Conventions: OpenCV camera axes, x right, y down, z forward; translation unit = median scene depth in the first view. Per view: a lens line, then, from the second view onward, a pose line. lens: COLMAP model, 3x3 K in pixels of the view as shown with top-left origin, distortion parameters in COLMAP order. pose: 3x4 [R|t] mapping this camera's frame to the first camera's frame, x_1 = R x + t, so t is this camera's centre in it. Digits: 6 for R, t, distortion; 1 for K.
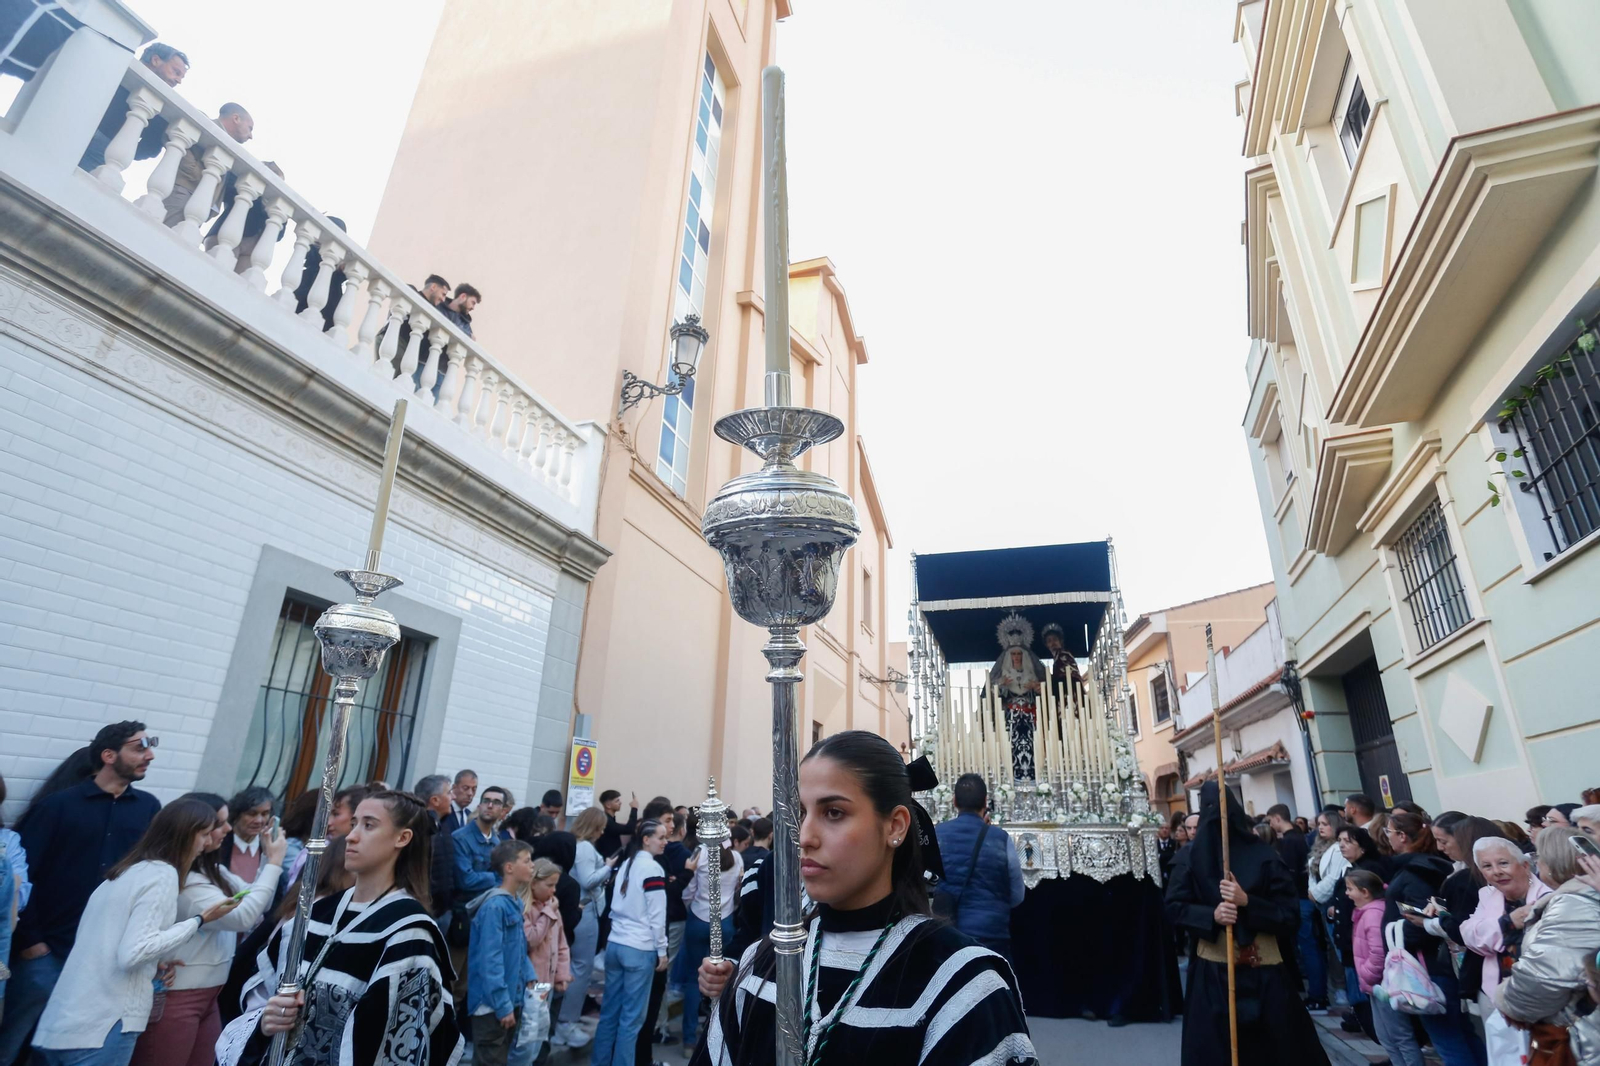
lens RADIAL K [[788.0, 0, 800.0], [0, 788.0, 533.0], [0, 0, 1]] dist [-0.081376, 0.038145]
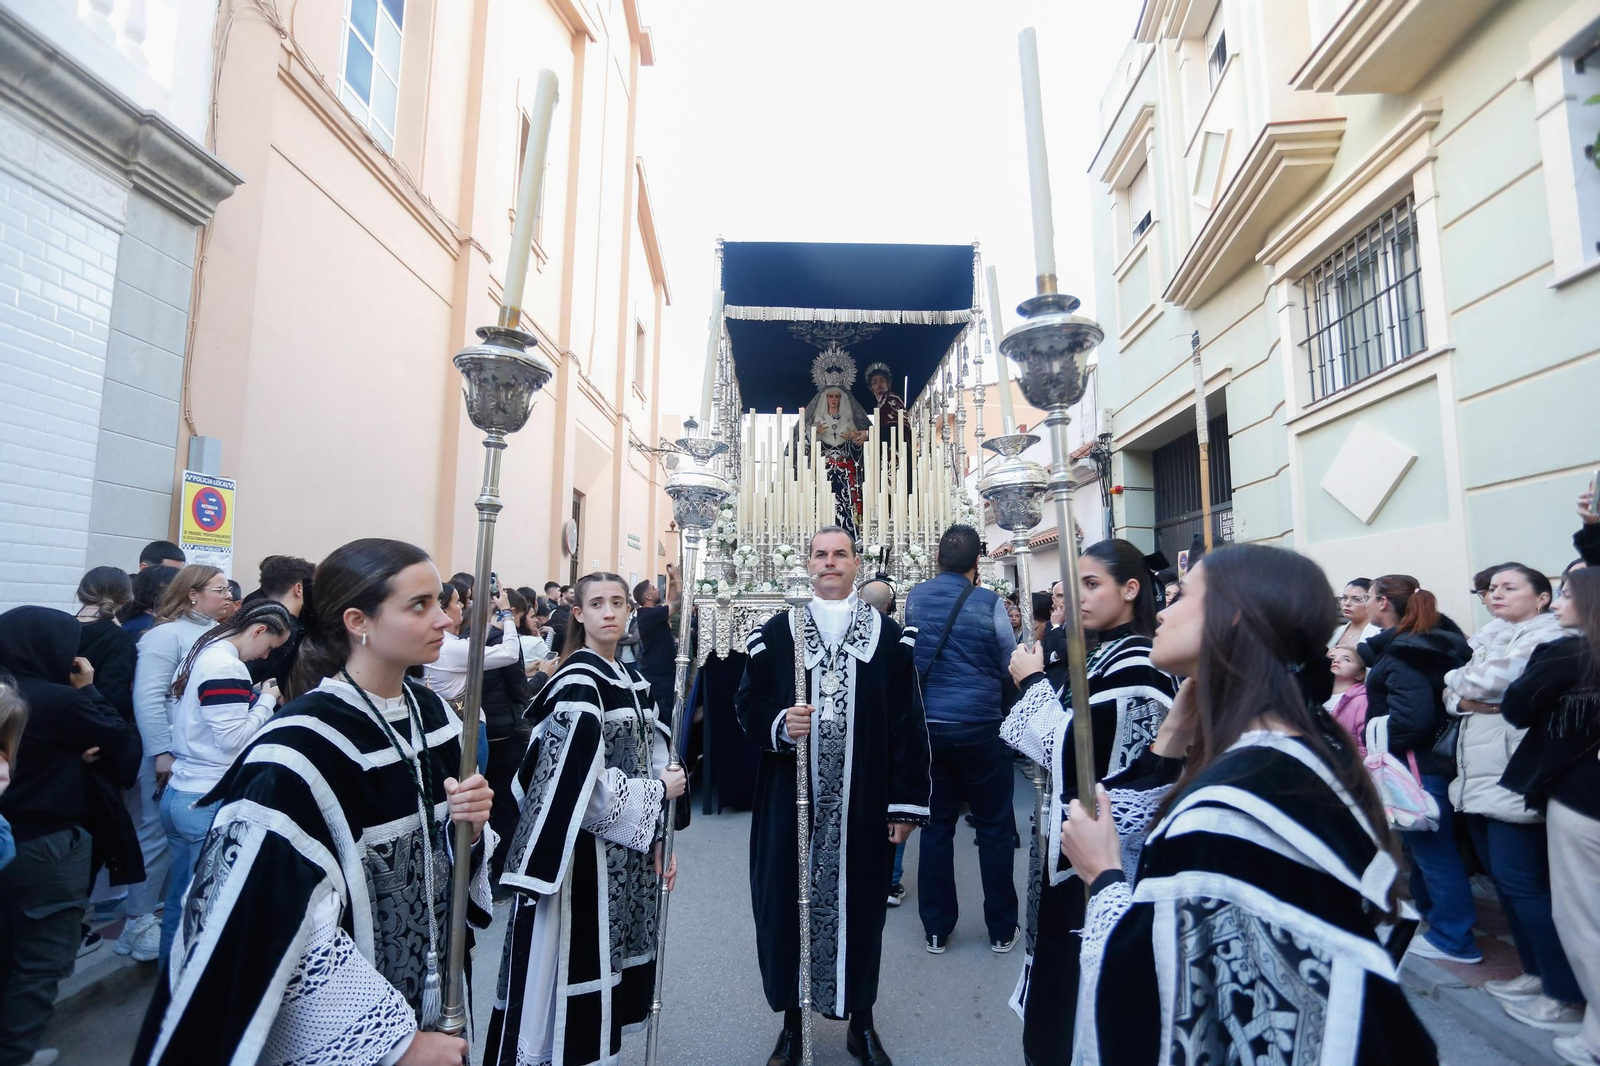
lens RADIAL K [[788.0, 0, 800.0], [0, 788.0, 533.0], [0, 0, 1]] dist [-0.081376, 0.038145]
pose [[0.956147, 0.010094, 0.292715, 0.007849], [-0.086057, 0.964974, 0.247830, 0.109706], [-0.279960, -0.262152, 0.923525, 0.263525]]
